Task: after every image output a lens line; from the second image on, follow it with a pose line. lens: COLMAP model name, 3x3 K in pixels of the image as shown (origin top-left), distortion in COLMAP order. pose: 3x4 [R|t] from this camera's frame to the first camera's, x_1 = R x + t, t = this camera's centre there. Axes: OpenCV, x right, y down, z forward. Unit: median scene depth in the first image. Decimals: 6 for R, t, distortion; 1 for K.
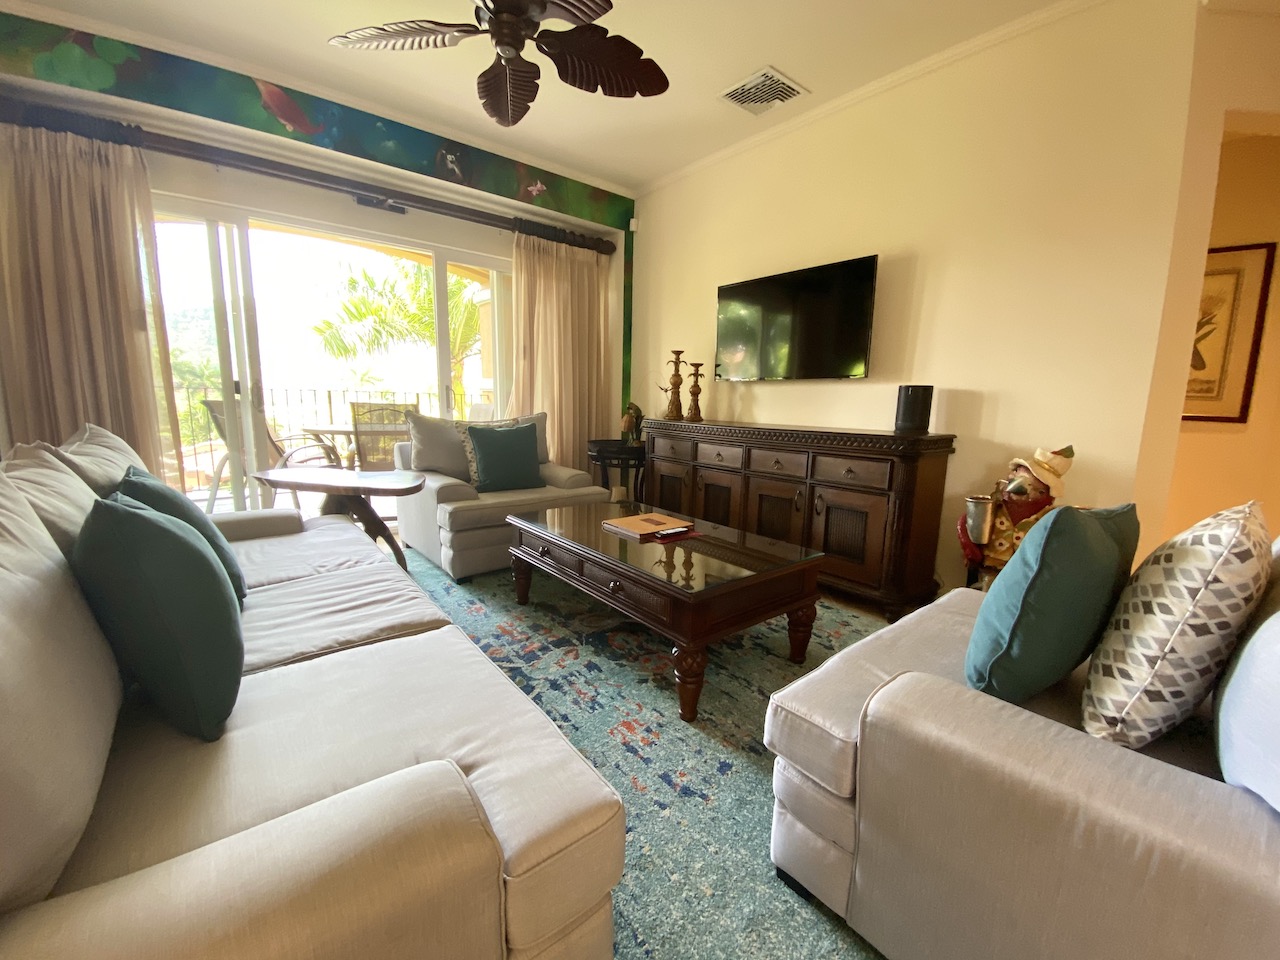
lens RADIAL K [[509.3, 0, 640.0], [0, 509.3, 480.0], [0, 0, 1]] dist [-0.000087, -0.000121]
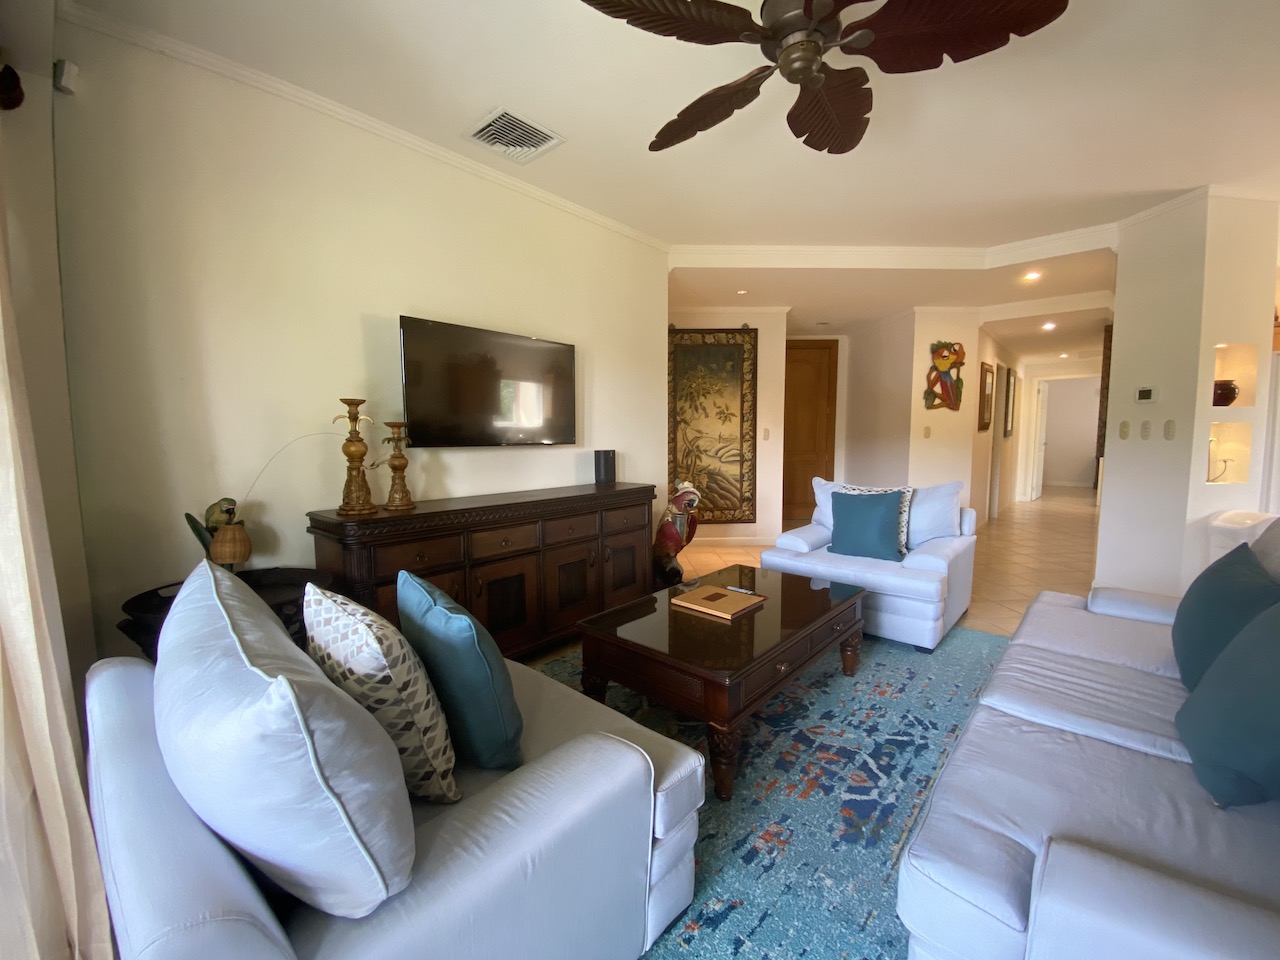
lens RADIAL K [[522.3, 0, 640.0], [0, 522.3, 480.0], [0, 0, 1]] dist [0.021375, -0.000377]
pose [[-0.158532, -0.107334, 0.981502, -0.798122], [0.160535, 0.978044, 0.132886, -0.259531], [-0.974216, 0.178633, -0.137821, 1.059636]]
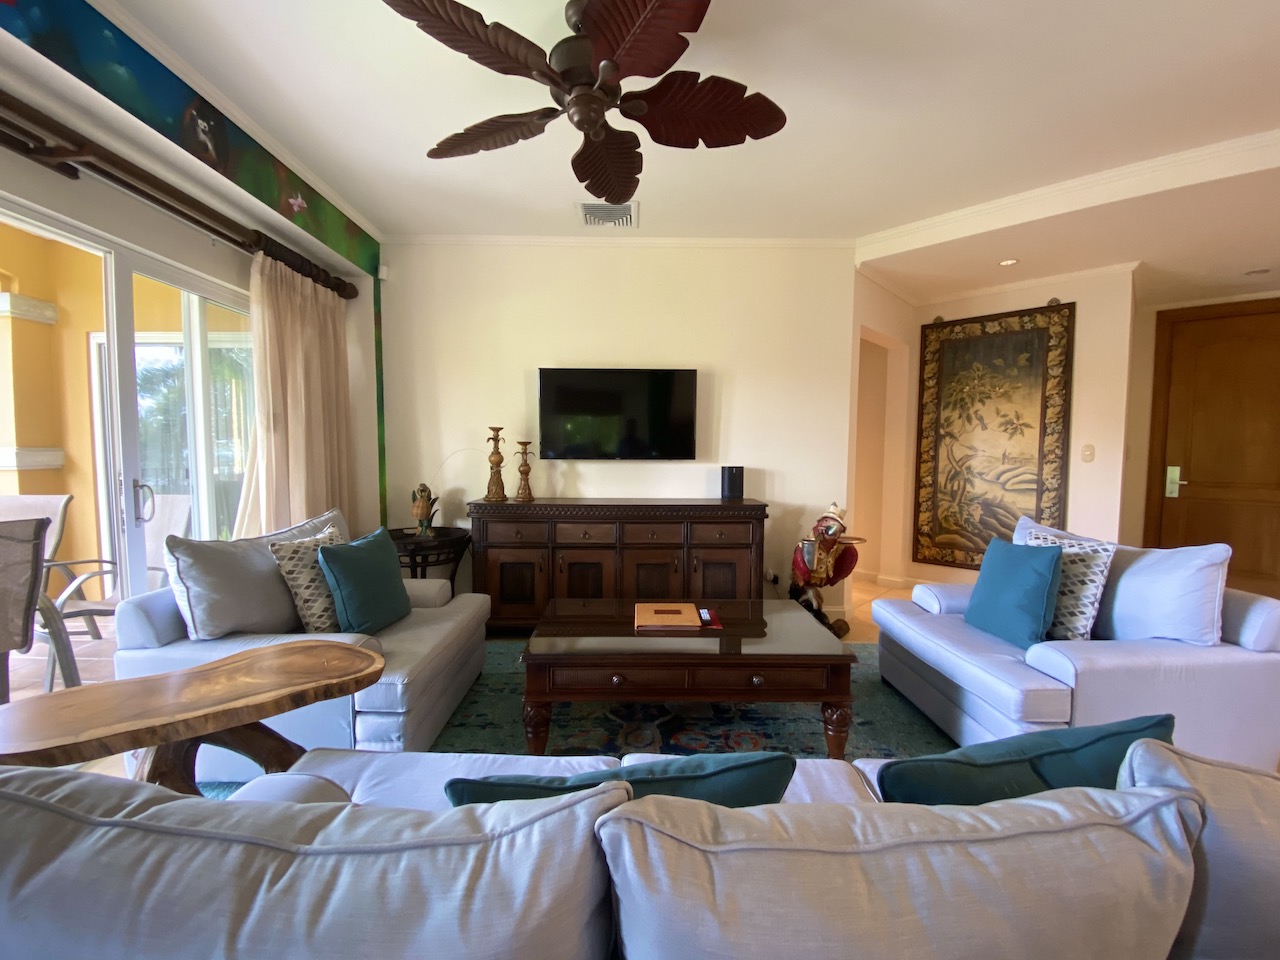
lens RADIAL K [[528.1, 0, 606.9], [0, 528.1, 467.5], [0, 0, 1]] dist [0.018132, -0.015534]
pose [[0.634720, -0.050087, 0.771117, -0.742299], [0.133733, 0.989960, -0.045777, -0.150234], [-0.761082, 0.132179, 0.635046, 0.332498]]
